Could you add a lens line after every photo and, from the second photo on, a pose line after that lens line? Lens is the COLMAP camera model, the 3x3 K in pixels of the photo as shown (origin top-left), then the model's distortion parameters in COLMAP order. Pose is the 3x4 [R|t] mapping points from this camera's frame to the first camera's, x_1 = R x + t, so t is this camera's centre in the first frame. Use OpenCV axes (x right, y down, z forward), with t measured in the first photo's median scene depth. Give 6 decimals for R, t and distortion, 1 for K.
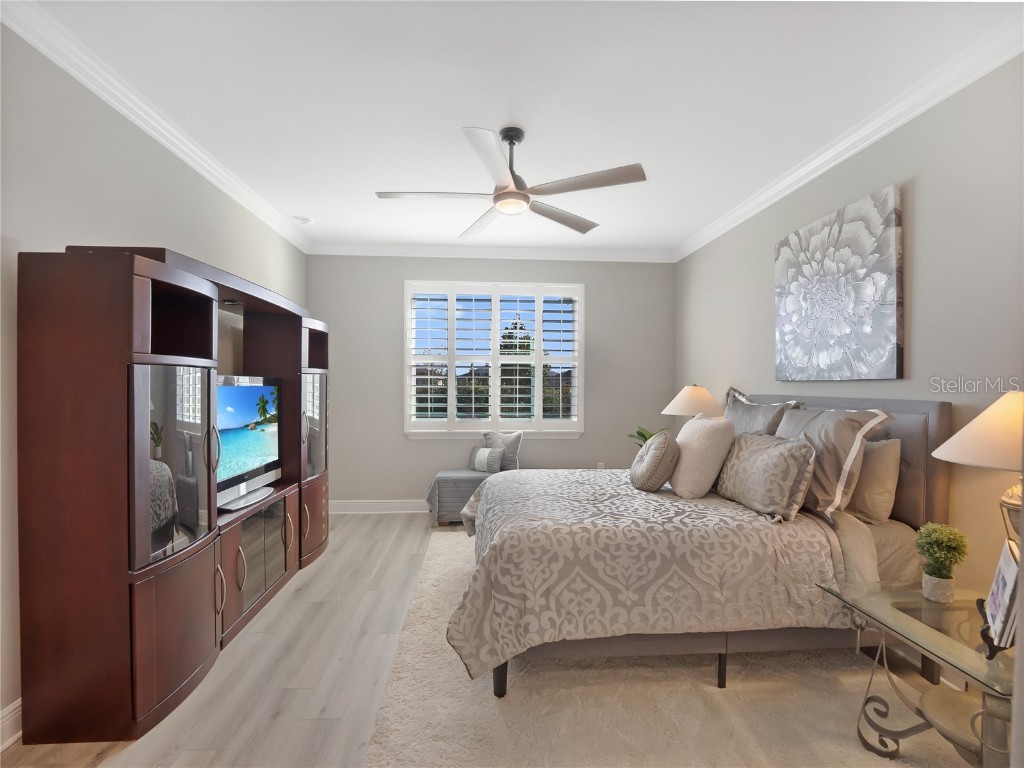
lens RADIAL K [[478.6, 0, 512.0], [0, 478.6, 384.0], [0, 0, 1]] dist [-0.024812, -0.000062]
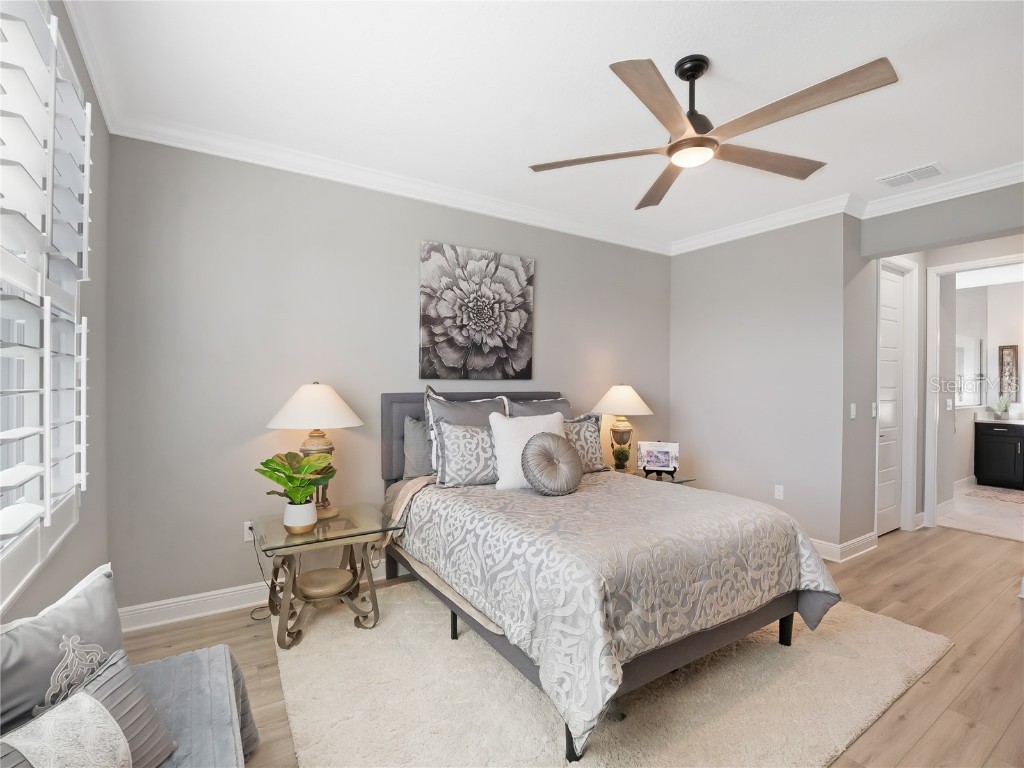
lens RADIAL K [[478.6, 0, 512.0], [0, 478.6, 384.0], [0, 0, 1]] dist [-0.024812, -0.000062]
pose [[-0.487790, -0.010700, 0.872895, -0.496420], [-0.010946, 0.999921, 0.006140, -0.005361], [-0.872892, -0.006560, -0.487869, 1.551098]]
